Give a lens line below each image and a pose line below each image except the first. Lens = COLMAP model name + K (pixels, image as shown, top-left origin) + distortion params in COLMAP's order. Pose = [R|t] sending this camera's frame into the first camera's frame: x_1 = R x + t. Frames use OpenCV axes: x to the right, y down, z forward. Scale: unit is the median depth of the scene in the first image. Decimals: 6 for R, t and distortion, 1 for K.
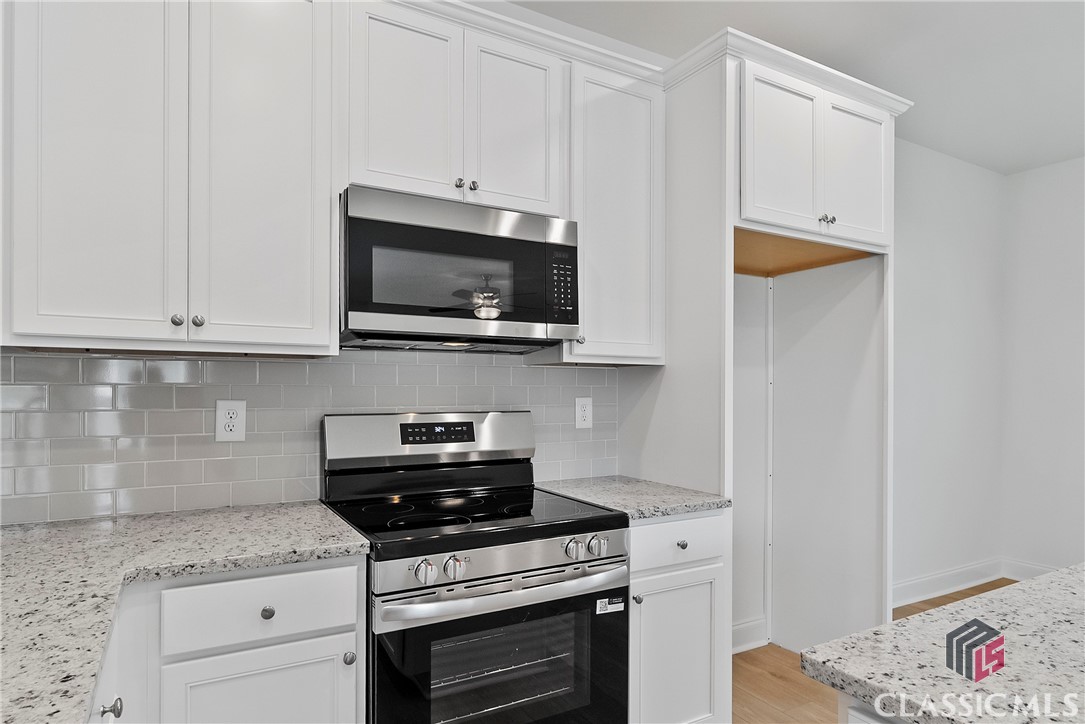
lens RADIAL K [[622.2, 0, 524.4], [0, 622.2, 389.0], [0, 0, 1]] dist [-0.004767, -0.000858]
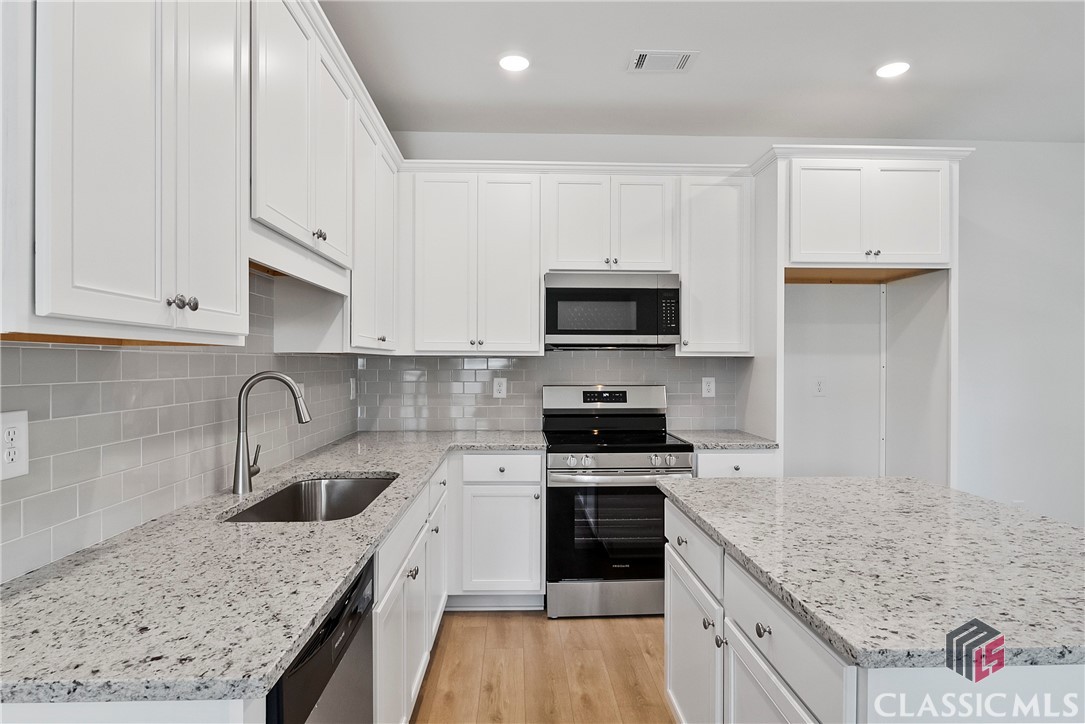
lens RADIAL K [[600.5, 0, 537.0], [0, 600.5, 360.4], [0, 0, 1]] dist [-0.000967, 0.000374]
pose [[0.888927, -0.001679, -0.458046, 0.497577], [0.000793, 0.999997, -0.002126, -0.031249], [0.458049, 0.001527, 0.888926, -0.639060]]
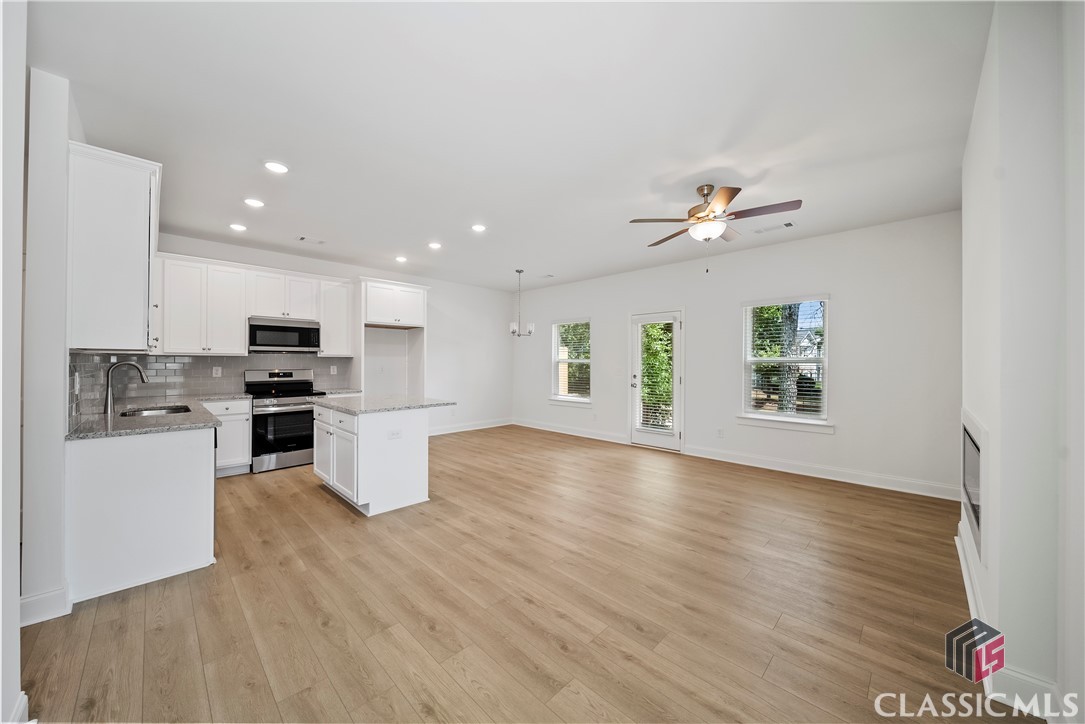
lens RADIAL K [[385.2, 0, 542.5], [0, 385.2, 362.0], [0, 0, 1]] dist [-0.002662, -0.000075]
pose [[0.960005, 0.000477, 0.279981, 0.788001], [-0.001276, 0.999996, 0.002673, -0.019633], [-0.279979, -0.002923, 0.960002, -1.826868]]
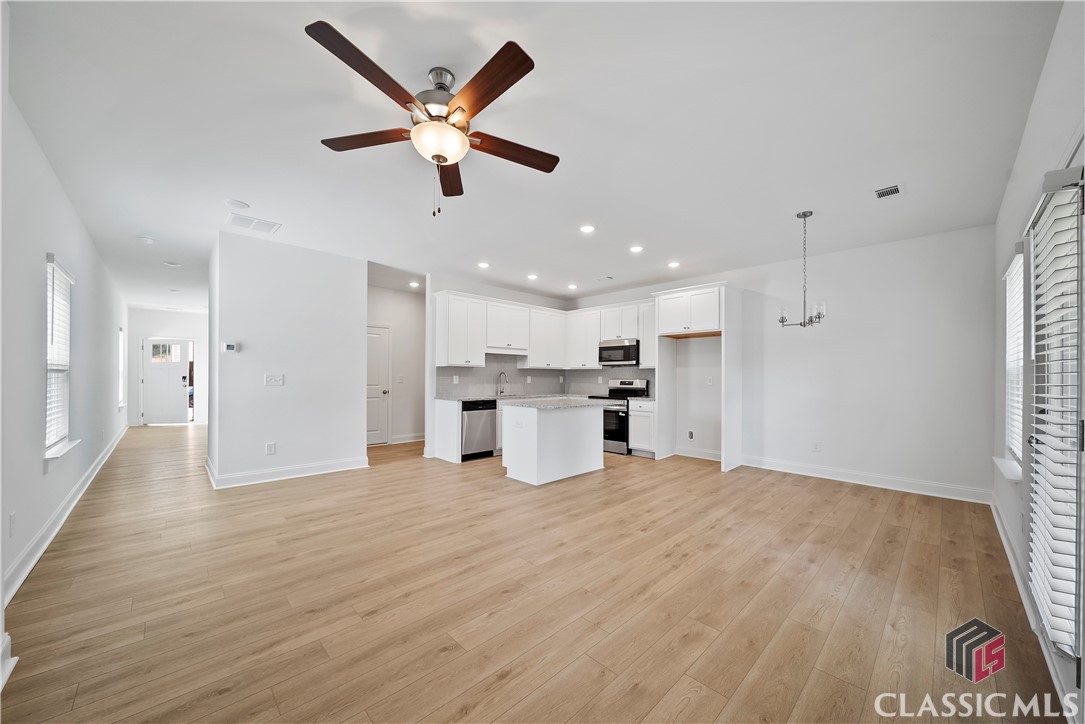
lens RADIAL K [[393.9, 0, 539.0], [0, 393.9, 376.2], [0, 0, 1]] dist [-0.000381, -0.000028]
pose [[0.248316, -0.001391, -0.968678, 2.909152], [-0.003813, 0.999990, -0.002413, 0.025097], [0.968671, 0.004293, 0.248309, -0.492851]]
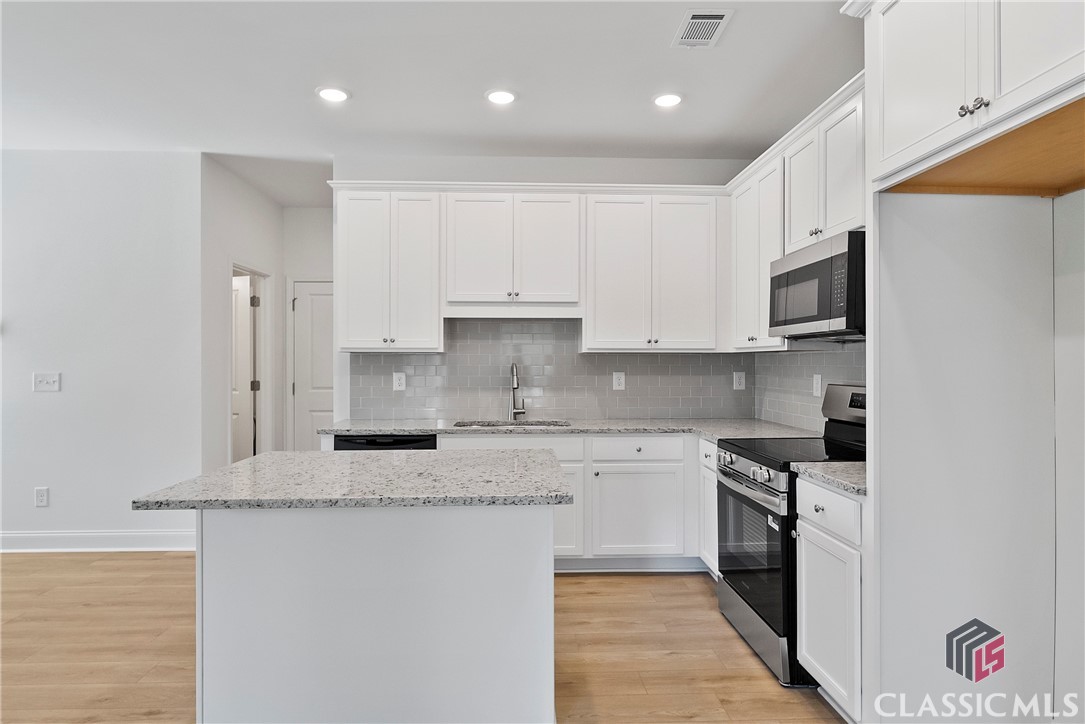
lens RADIAL K [[600.5, 0, 537.0], [0, 600.5, 360.4], [0, 0, 1]] dist [-0.000967, 0.000374]
pose [[-0.456520, -0.005105, -0.889699, 1.415645], [0.001214, 0.999979, -0.006361, -0.012257], [0.889712, -0.003984, -0.456504, 1.012713]]
